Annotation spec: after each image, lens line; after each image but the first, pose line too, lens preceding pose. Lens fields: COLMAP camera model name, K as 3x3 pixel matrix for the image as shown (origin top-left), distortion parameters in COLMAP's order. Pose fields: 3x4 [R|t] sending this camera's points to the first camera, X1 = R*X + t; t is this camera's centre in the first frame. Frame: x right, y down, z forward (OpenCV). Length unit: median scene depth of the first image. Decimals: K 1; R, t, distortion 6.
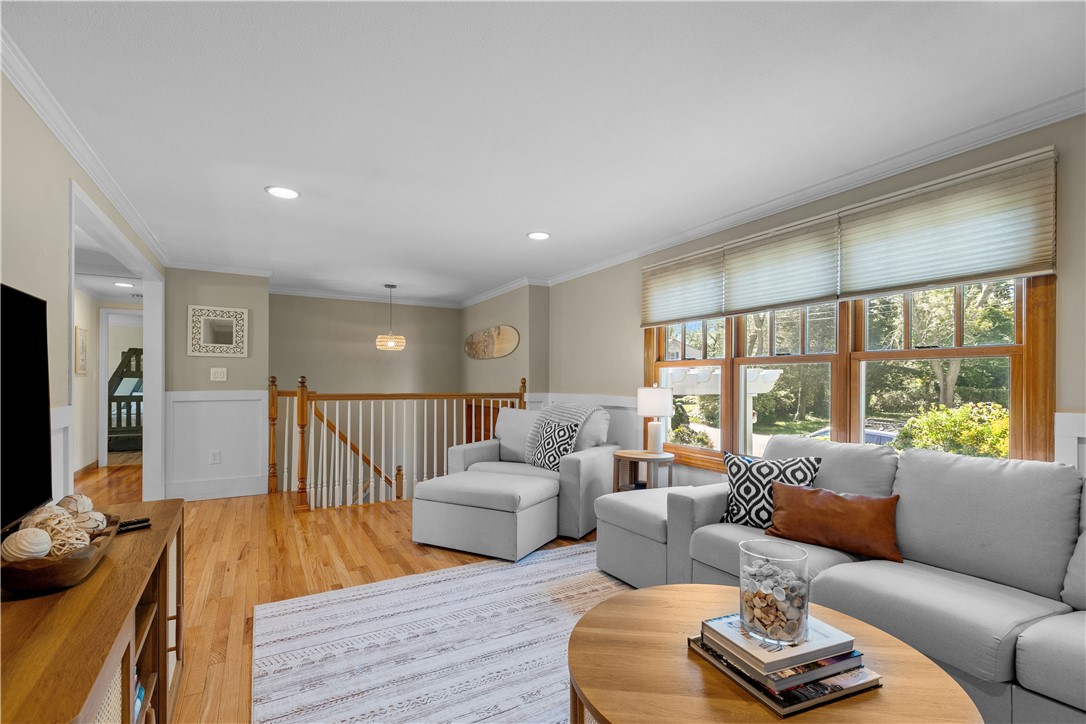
lens RADIAL K [[489.9, 0, 540.0], [0, 489.9, 382.6], [0, 0, 1]] dist [0.003192, -0.000035]
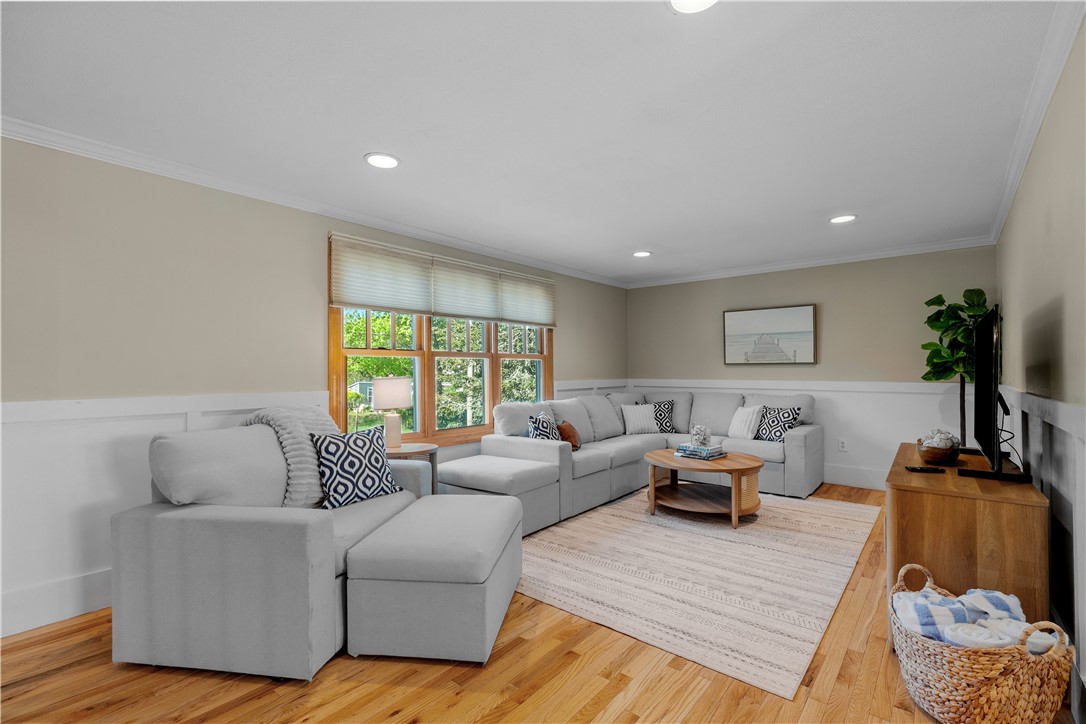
lens RADIAL K [[489.9, 0, 540.1], [0, 489.9, 364.2], [0, 0, 1]] dist [0.003192, -0.000035]
pose [[-0.348407, 0.006736, 0.937319, -1.169083], [0.001596, 0.999977, -0.006593, -0.012019], [-0.937342, -0.000801, -0.348410, 1.657249]]
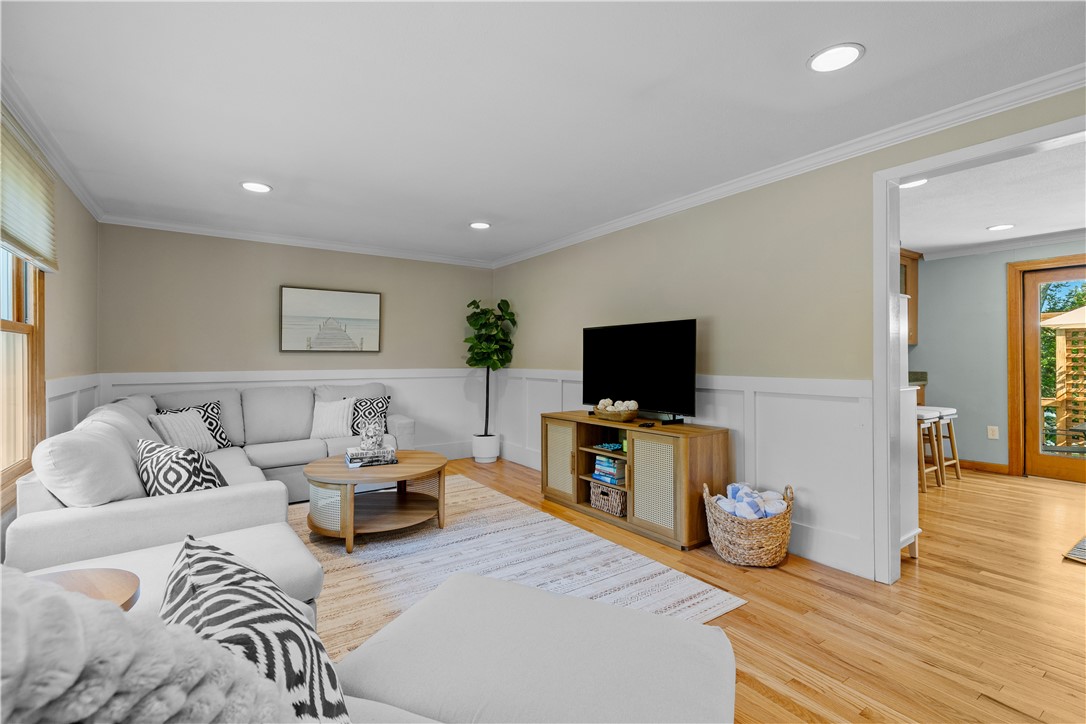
lens RADIAL K [[489.9, 0, 541.5], [0, 489.9, 359.3], [0, 0, 1]] dist [0.003192, -0.000035]
pose [[-0.995886, -0.003925, -0.090529, -0.112966], [-0.004366, 0.999980, 0.004680, -0.008079], [0.090509, 0.005056, -0.995883, 1.994552]]
